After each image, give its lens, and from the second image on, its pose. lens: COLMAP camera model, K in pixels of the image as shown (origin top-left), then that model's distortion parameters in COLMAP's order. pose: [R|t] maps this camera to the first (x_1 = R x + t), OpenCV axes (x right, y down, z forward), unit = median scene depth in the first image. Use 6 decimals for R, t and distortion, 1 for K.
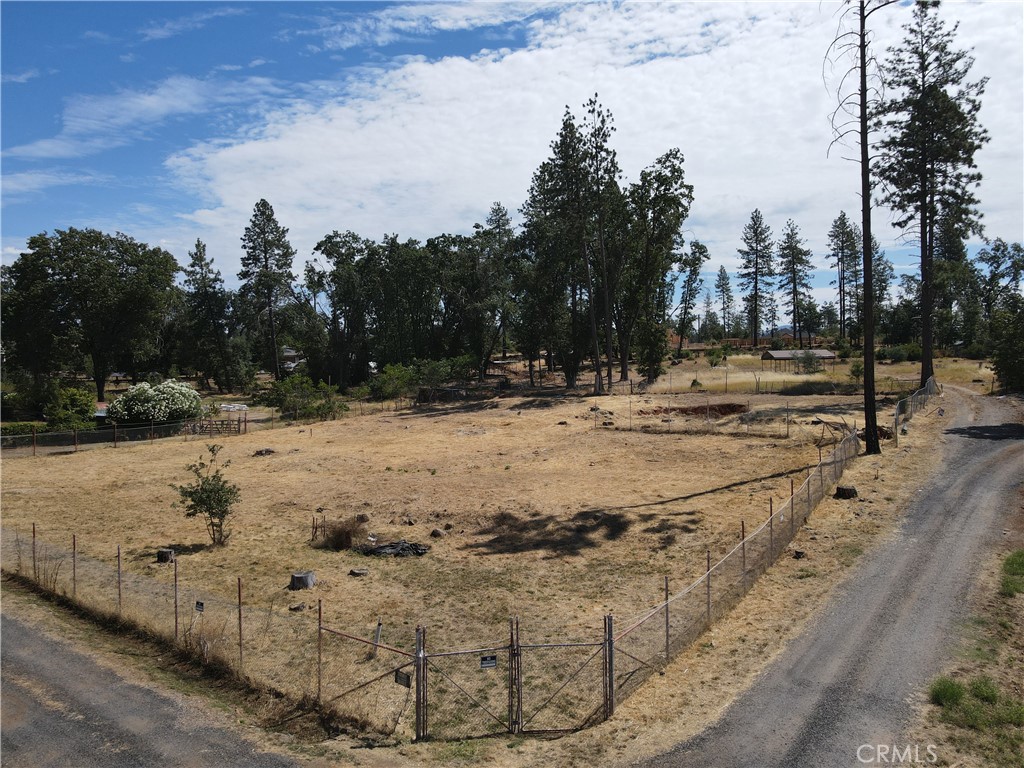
lens RADIAL K [[737.1, 0, 509.2], [0, 737.1, 370.5], [0, 0, 1]] dist [0.006878, 0.001314]
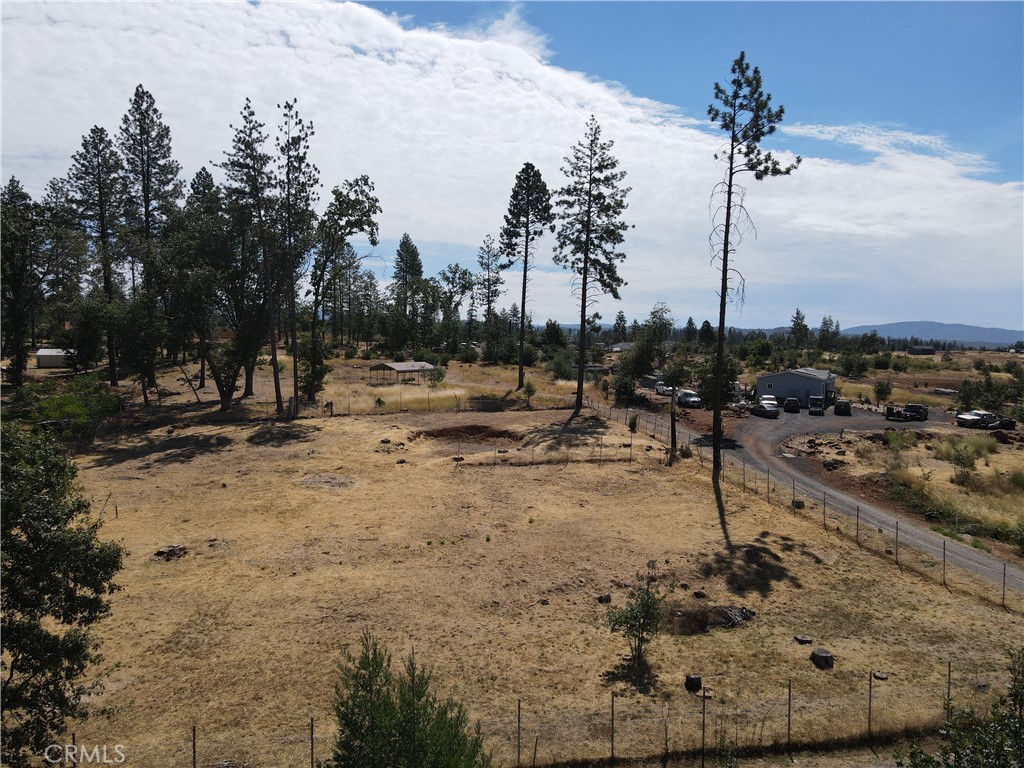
lens RADIAL K [[735.5, 0, 504.8], [0, 735.5, 383.8], [0, 0, 1]] dist [0.006893, 0.007270]
pose [[0.657725, -0.028865, 0.752705, -0.573899], [-0.010782, 0.998802, 0.047723, -0.082473], [-0.753181, -0.039505, 0.656626, 0.233922]]
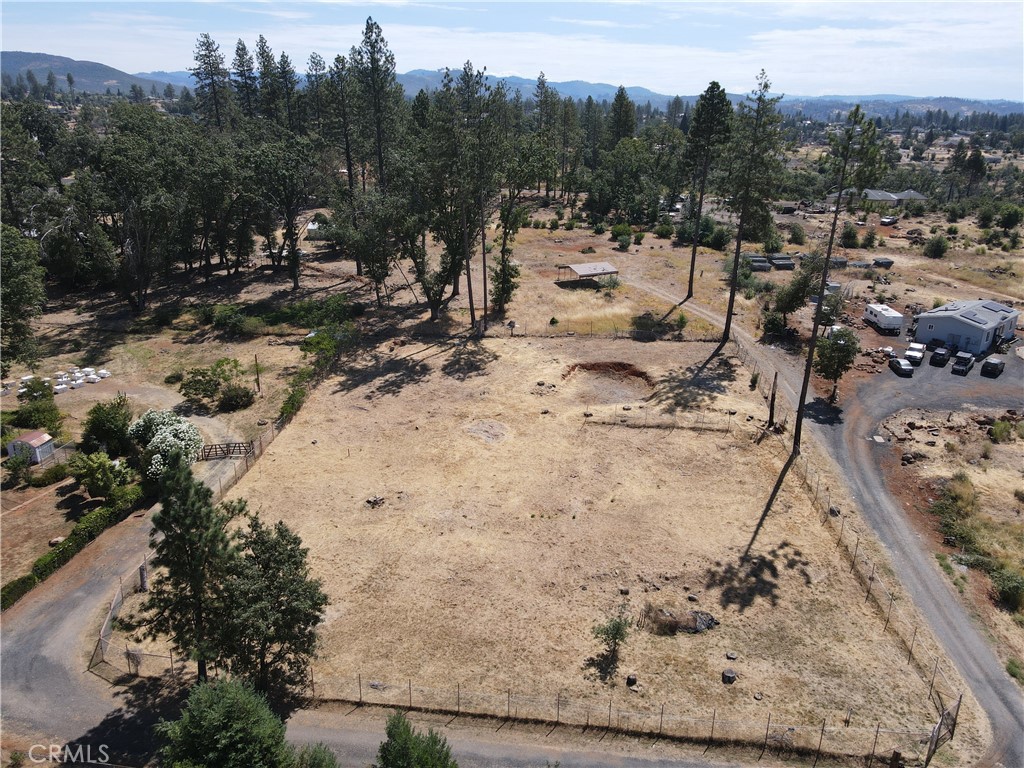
lens RADIAL K [[735.9, 0, 510.4], [0, 735.9, 377.0], [0, 0, 1]] dist [0.003105, 0.009503]
pose [[0.858863, -0.153617, 0.488626, -0.602917], [-0.018026, 0.944311, 0.328561, -0.415303], [-0.511887, -0.290997, 0.808265, -0.019277]]
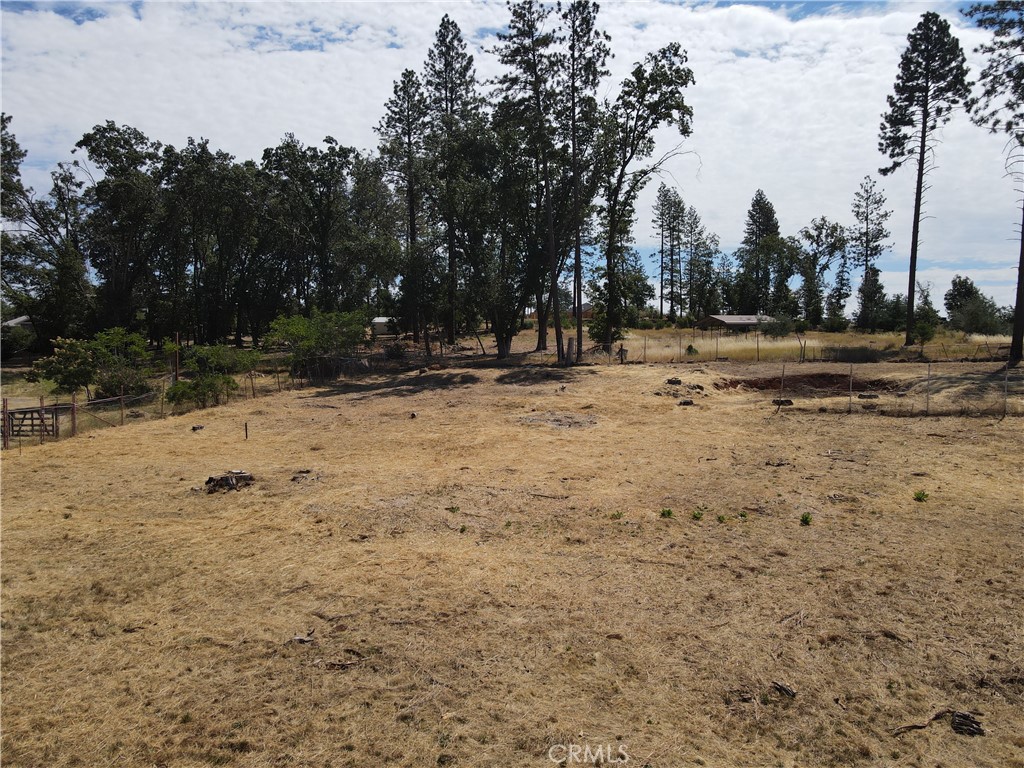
lens RADIAL K [[737.8, 0, 511.8], [0, 737.8, 378.8], [0, 0, 1]] dist [0.012737, 0.003402]
pose [[0.929643, -0.001928, 0.368457, -0.287846], [-0.011871, 0.999311, 0.035179, 0.030482], [-0.368271, -0.037078, 0.928979, 0.461776]]
